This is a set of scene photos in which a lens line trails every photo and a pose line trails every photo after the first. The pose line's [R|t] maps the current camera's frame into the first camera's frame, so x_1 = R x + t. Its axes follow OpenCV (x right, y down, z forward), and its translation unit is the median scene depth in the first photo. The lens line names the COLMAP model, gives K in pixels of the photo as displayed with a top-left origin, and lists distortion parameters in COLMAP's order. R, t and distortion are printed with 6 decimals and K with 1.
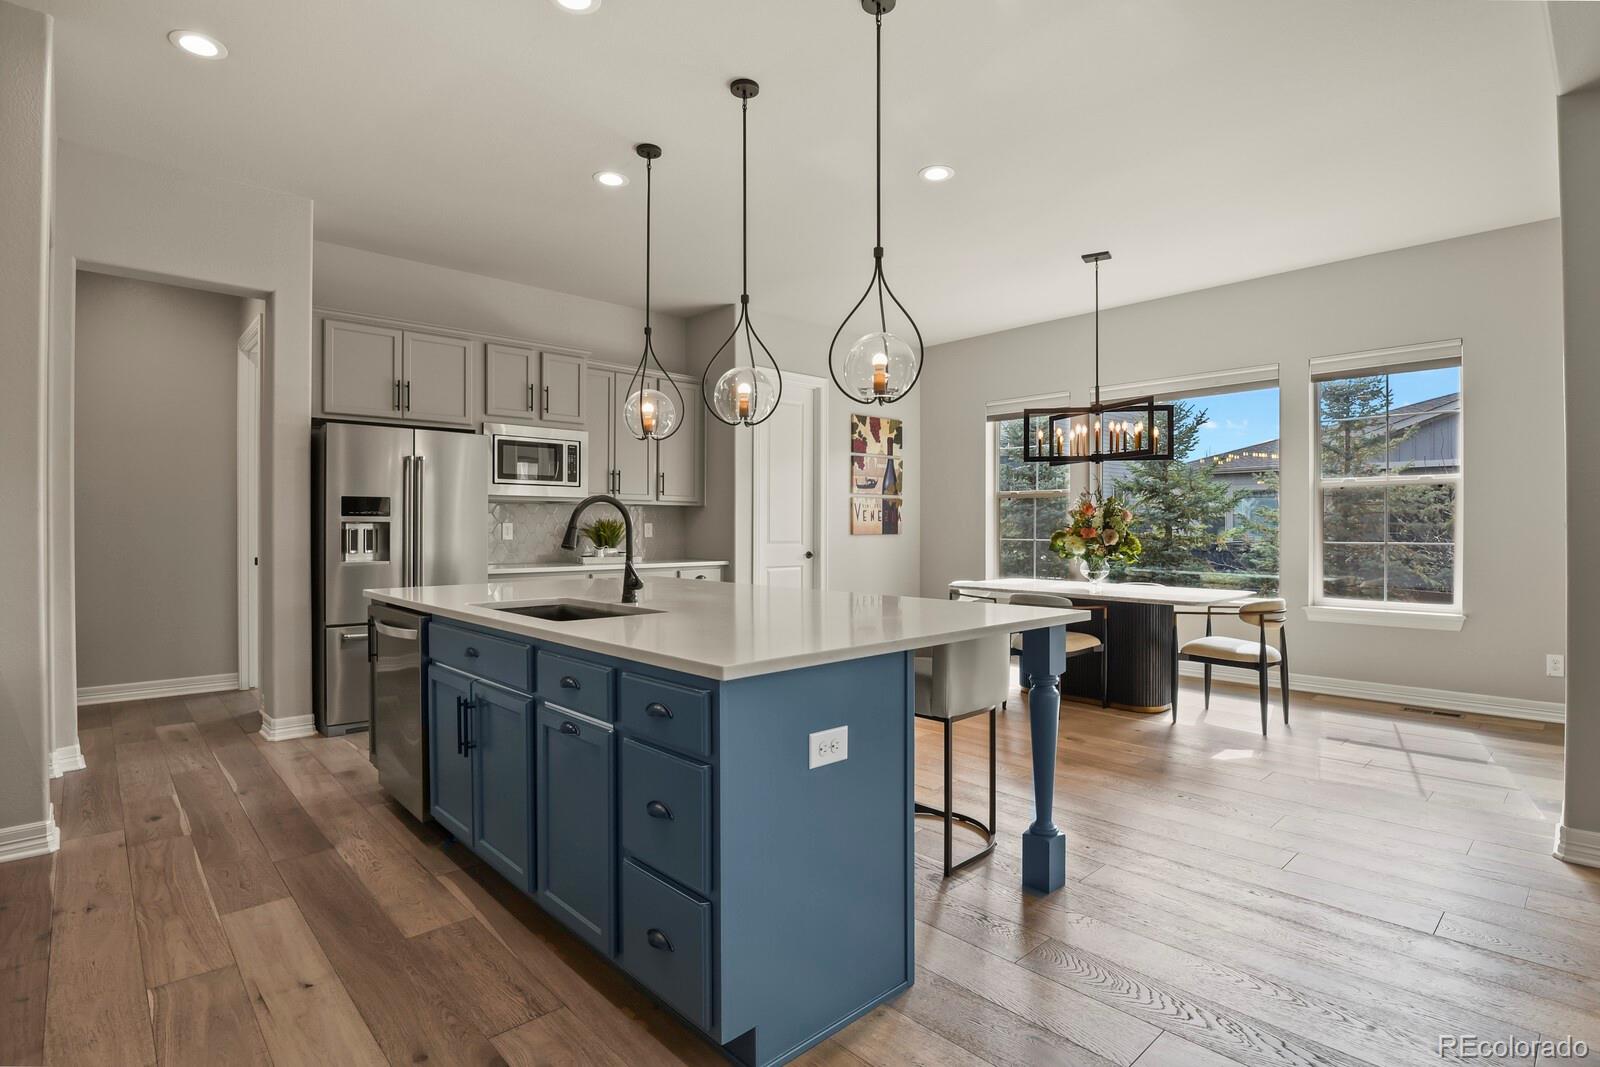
lens RADIAL K [[791.3, 0, 828.1], [0, 791.3, 527.4], [0, 0, 1]] dist [-0.020708, -0.008972]
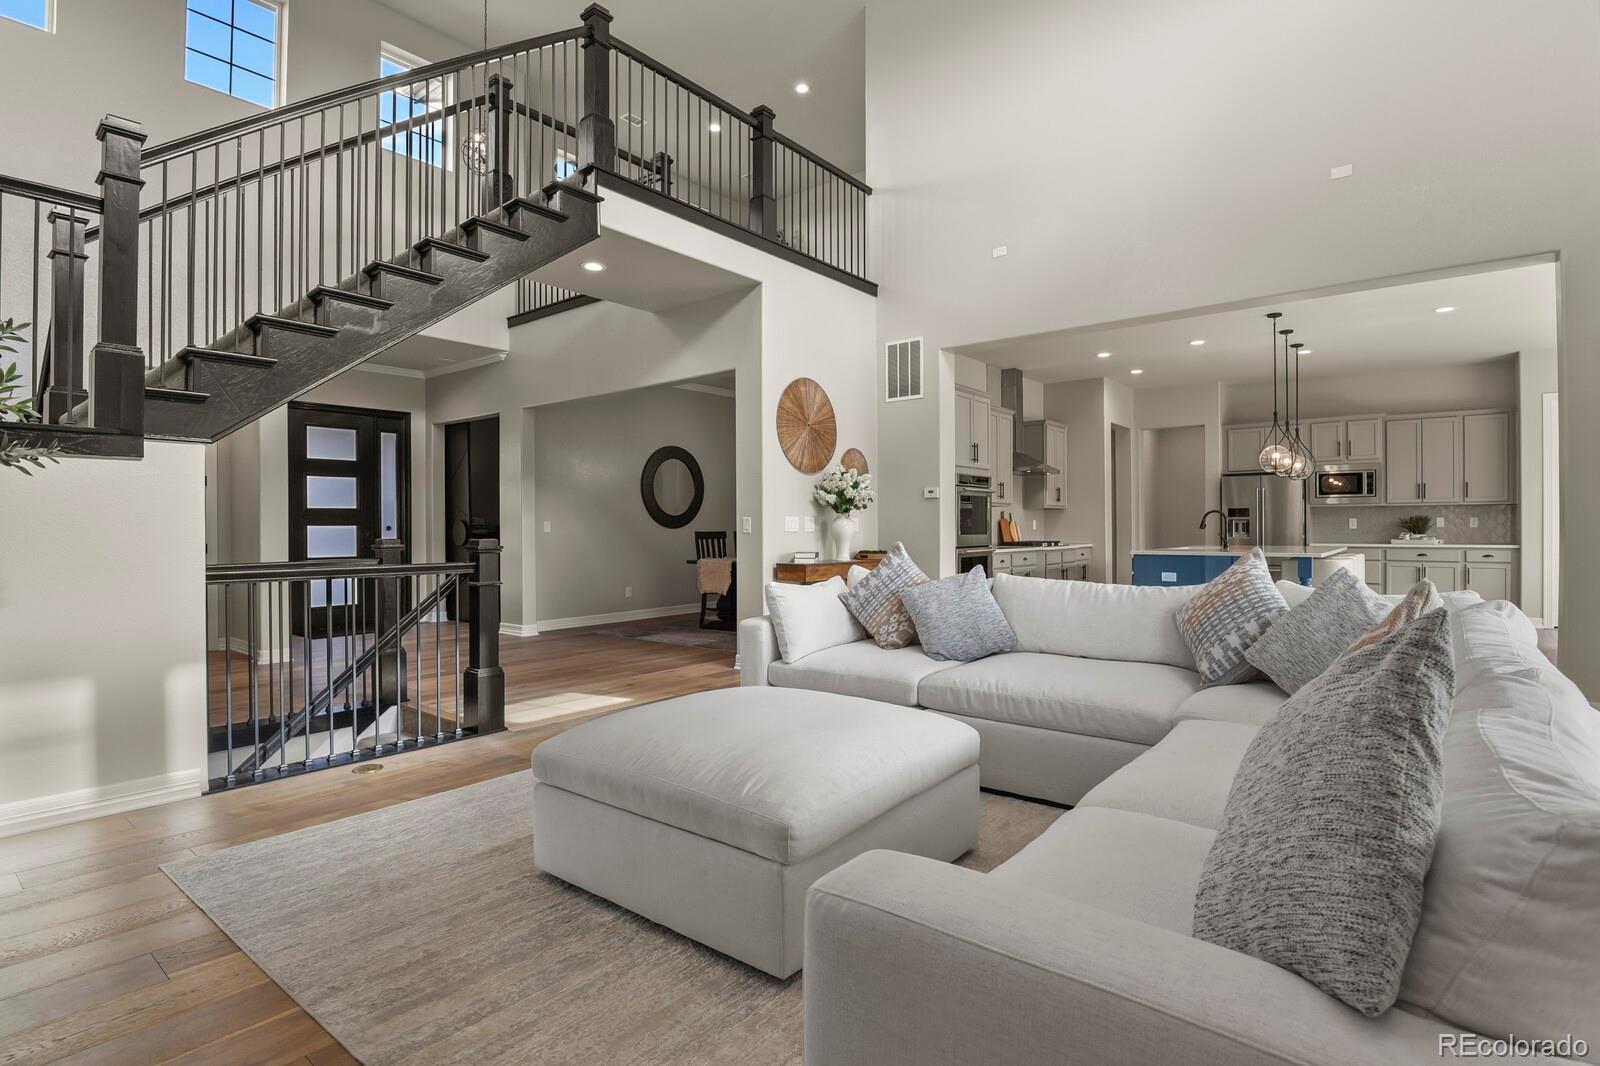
lens RADIAL K [[797.8, 0, 774.7], [0, 797.8, 532.7], [0, 0, 1]] dist [-0.038854, -0.001200]
pose [[0.109650, 0.004957, -0.993958, 1.200115], [0.006523, 0.999962, 0.005707, 0.007149], [0.993949, -0.007109, 0.109614, -0.448126]]
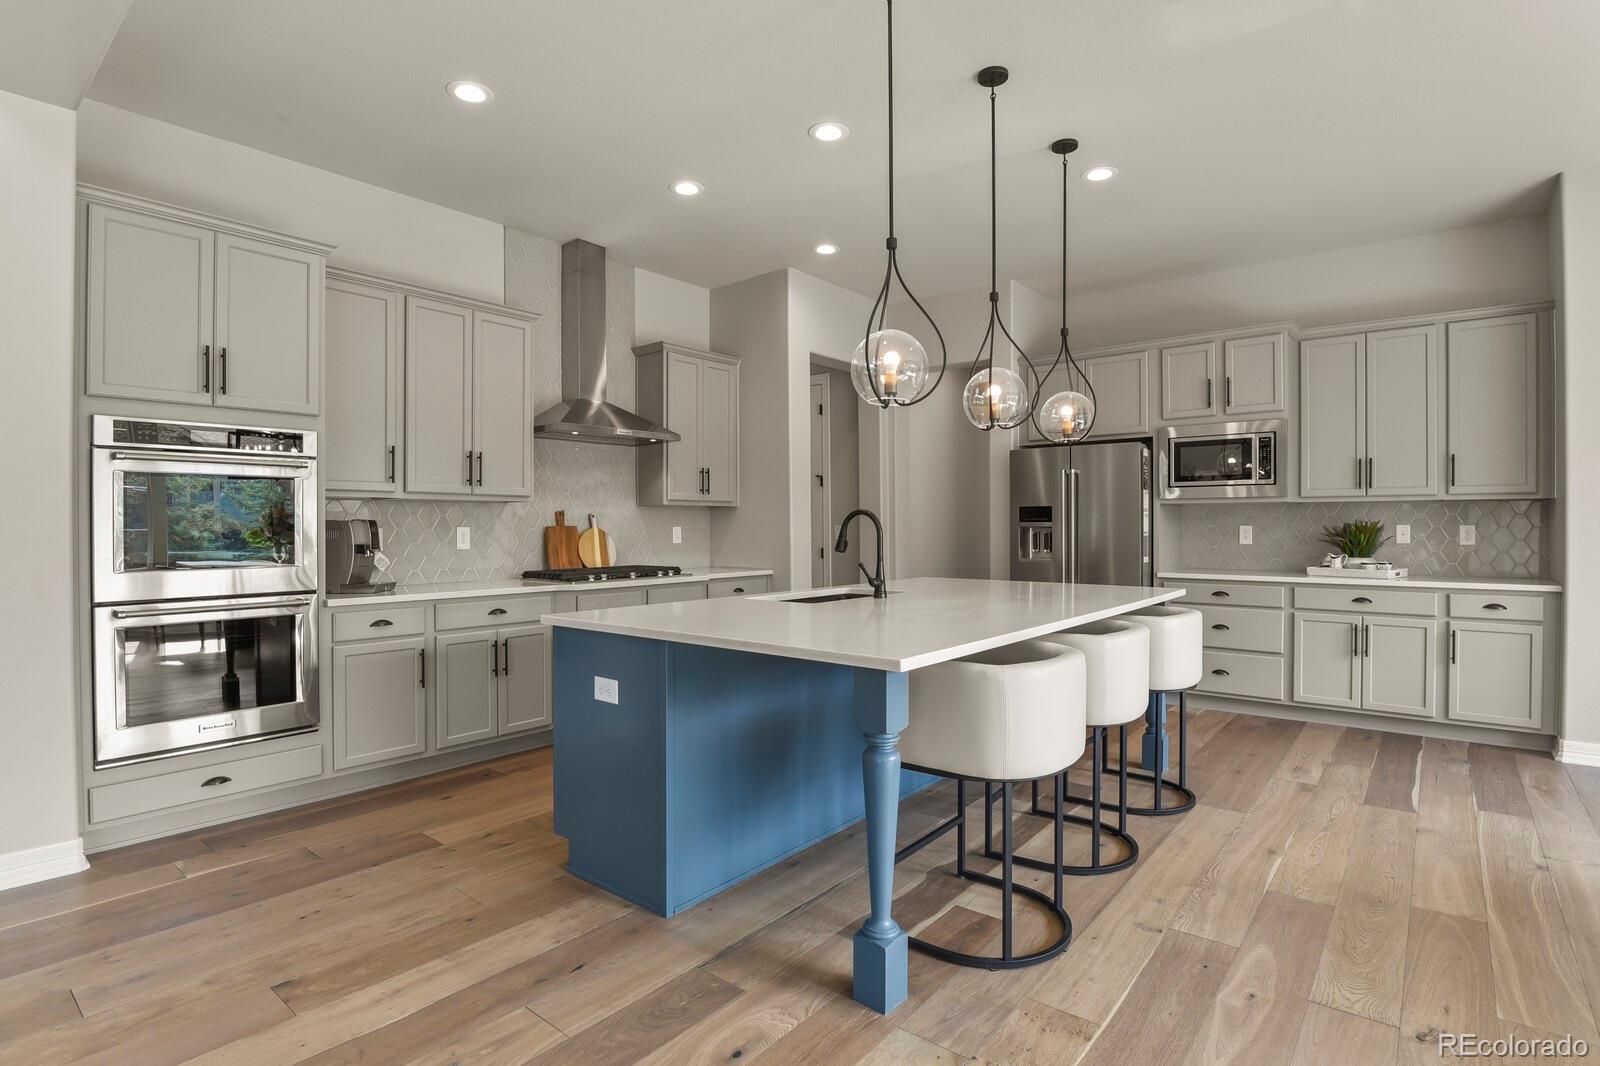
lens RADIAL K [[797.8, 0, 774.7], [0, 797.8, 532.7], [0, 0, 1]] dist [-0.038854, -0.001200]
pose [[0.102162, 0.008629, -0.994730, 0.487357], [0.003769, 0.999952, 0.009061, -0.008881], [0.994761, -0.004675, 0.102125, 0.377520]]
